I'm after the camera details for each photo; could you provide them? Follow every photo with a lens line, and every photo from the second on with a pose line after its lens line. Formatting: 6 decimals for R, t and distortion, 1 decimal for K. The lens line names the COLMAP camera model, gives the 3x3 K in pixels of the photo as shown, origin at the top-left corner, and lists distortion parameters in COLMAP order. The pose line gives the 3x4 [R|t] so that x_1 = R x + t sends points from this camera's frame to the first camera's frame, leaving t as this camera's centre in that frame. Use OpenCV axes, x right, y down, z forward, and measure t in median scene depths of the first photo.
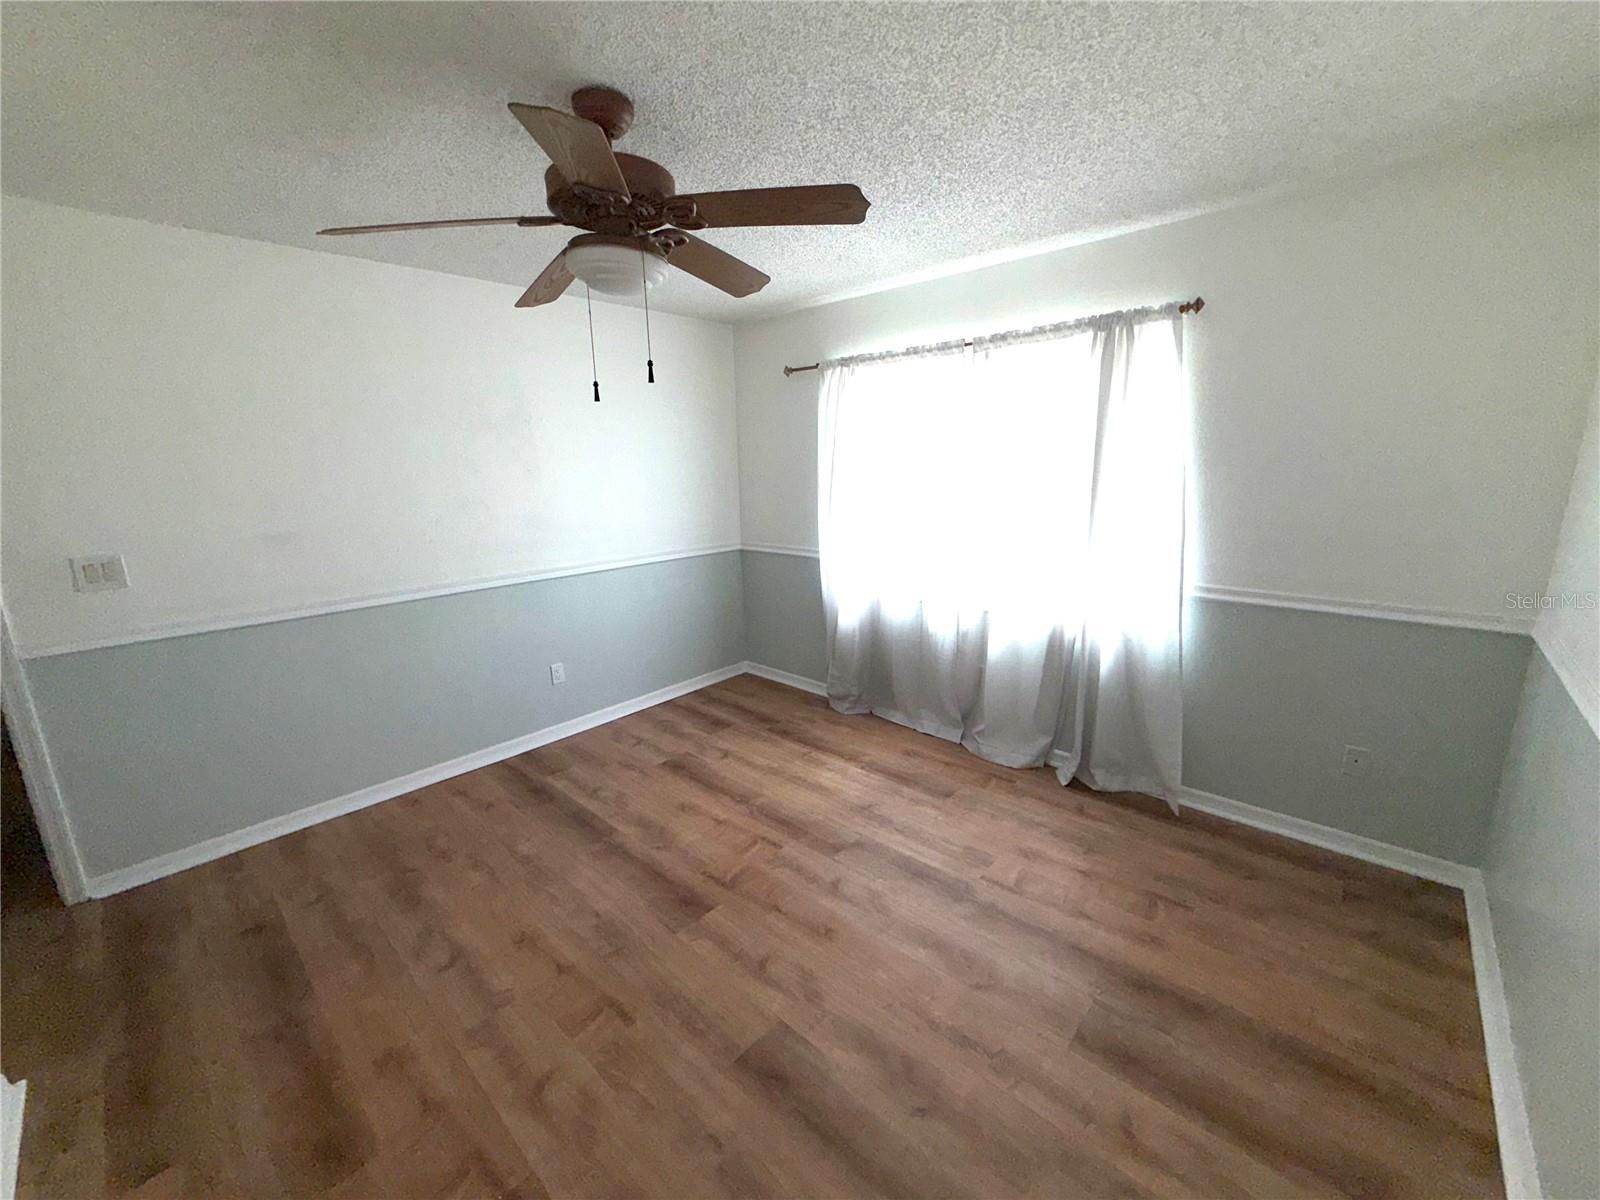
lens RADIAL K [[640.7, 0, 793.0], [0, 640.7, 594.2], [0, 0, 1]] dist [0.004225, -0.000308]
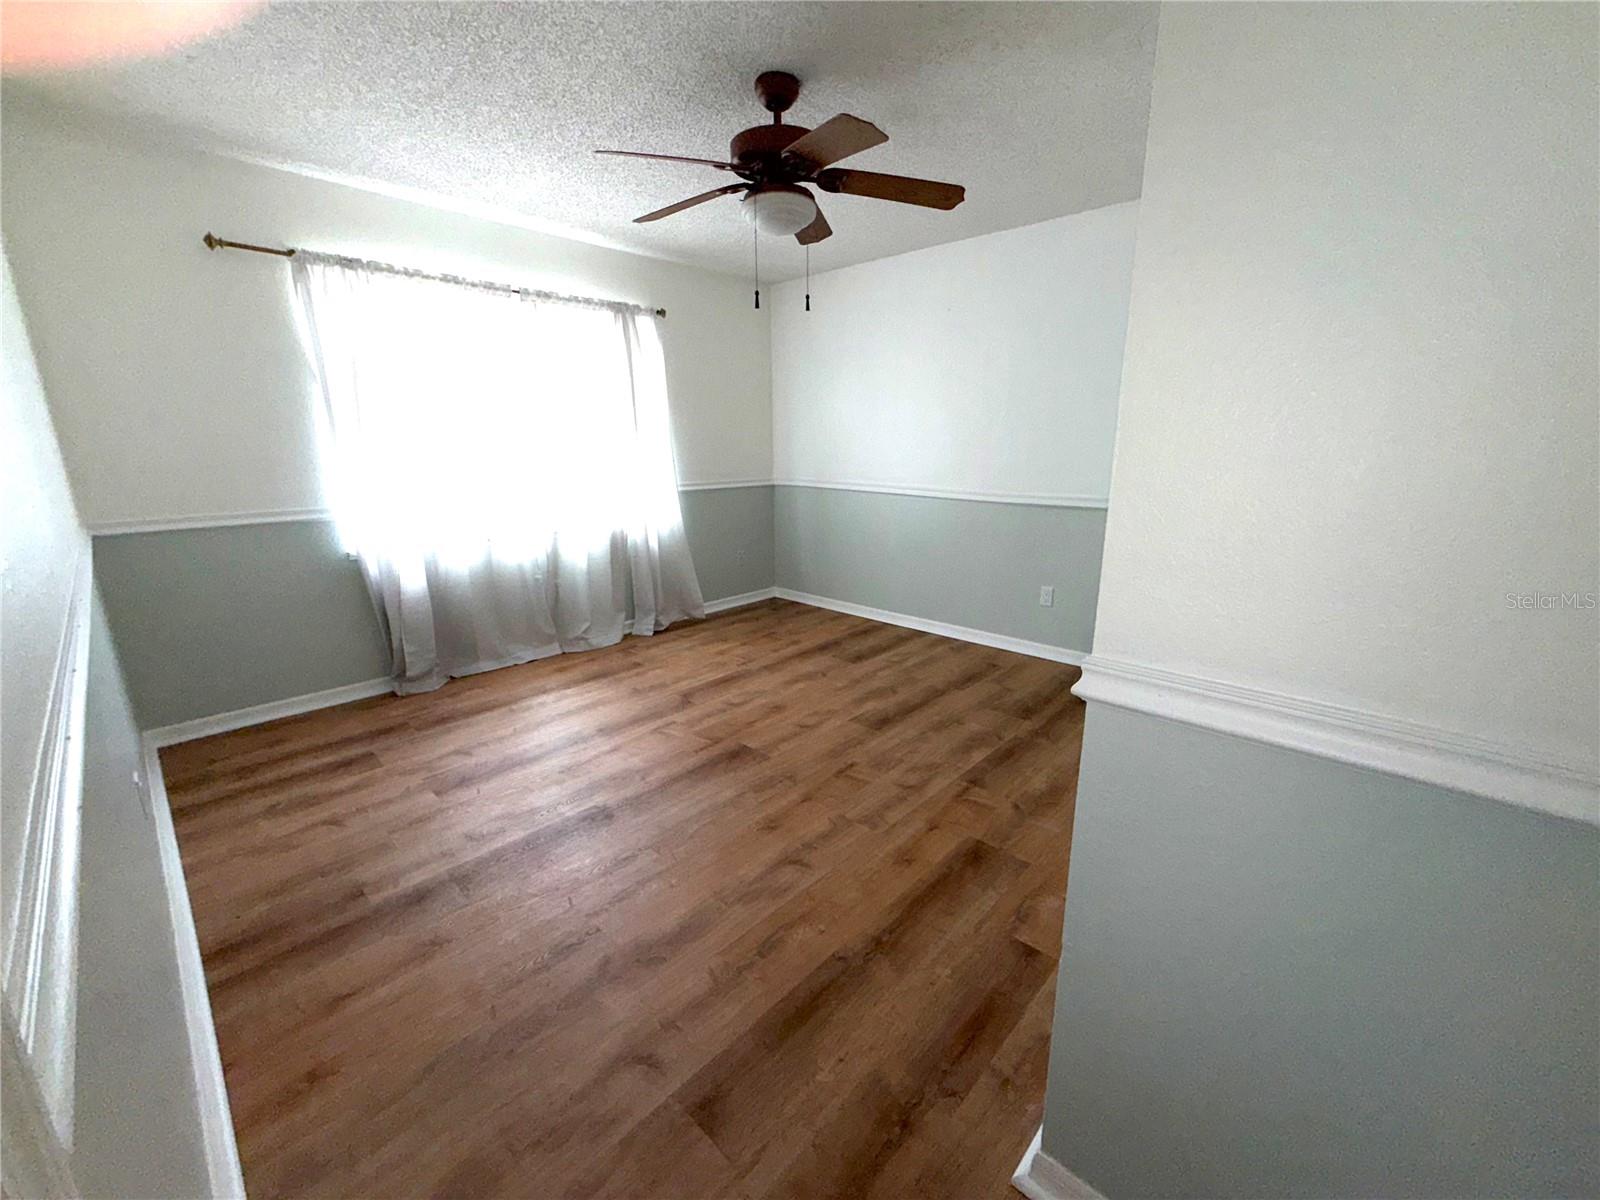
lens RADIAL K [[640.7, 0, 793.5], [0, 640.7, 605.3], [0, 0, 1]] dist [0.004225, -0.000308]
pose [[0.008396, -0.225020, 0.974318, -1.039843], [0.209939, 0.953033, 0.218295, -0.013892], [-0.977678, 0.202715, 0.055242, 0.644635]]
